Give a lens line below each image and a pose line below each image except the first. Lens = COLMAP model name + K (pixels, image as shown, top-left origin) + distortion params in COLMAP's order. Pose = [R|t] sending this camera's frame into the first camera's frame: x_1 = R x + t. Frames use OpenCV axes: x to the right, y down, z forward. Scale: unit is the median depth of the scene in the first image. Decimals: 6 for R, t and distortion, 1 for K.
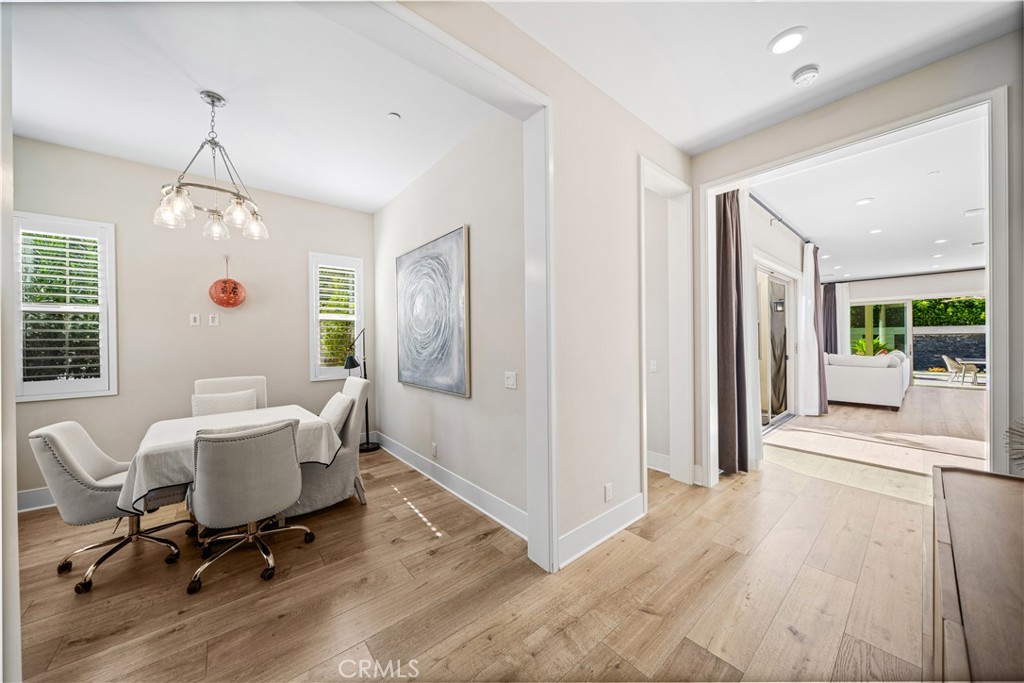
lens RADIAL K [[347.8, 0, 507.9], [0, 347.8, 341.8], [0, 0, 1]] dist [-0.007020, 0.000010]
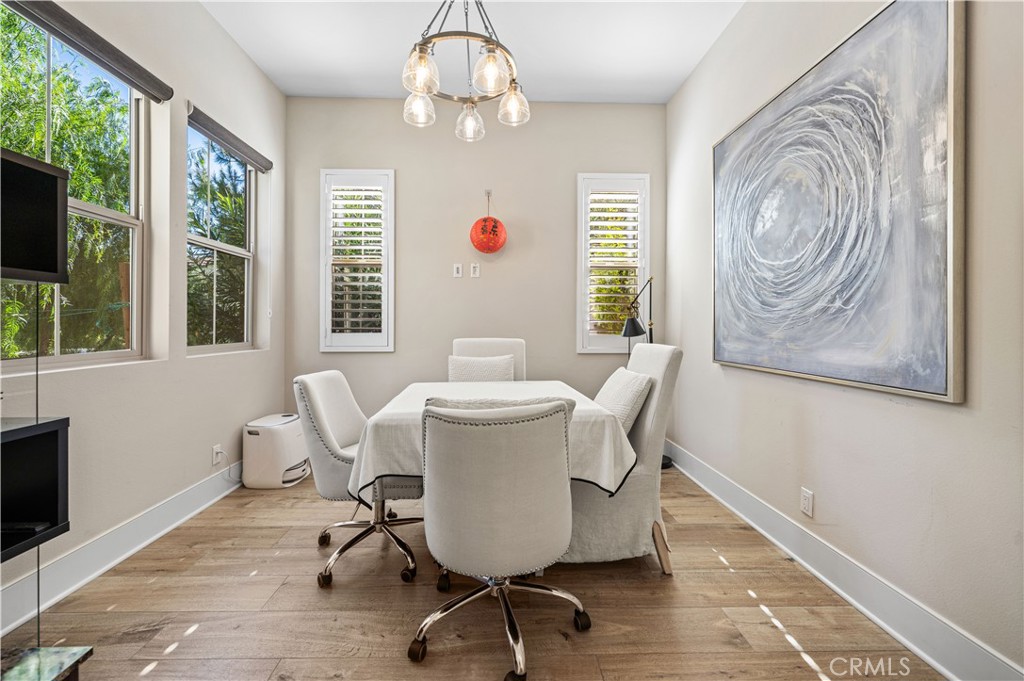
lens RADIAL K [[403.3, 0, 504.8], [0, 403.3, 331.6], [0, 0, 1]] dist [0.000772, 0.000153]
pose [[0.781712, 0.019537, -0.623334, -0.222407], [-0.014989, 0.999809, 0.012539, 0.082258], [0.623460, -0.000458, 0.781855, 0.339258]]
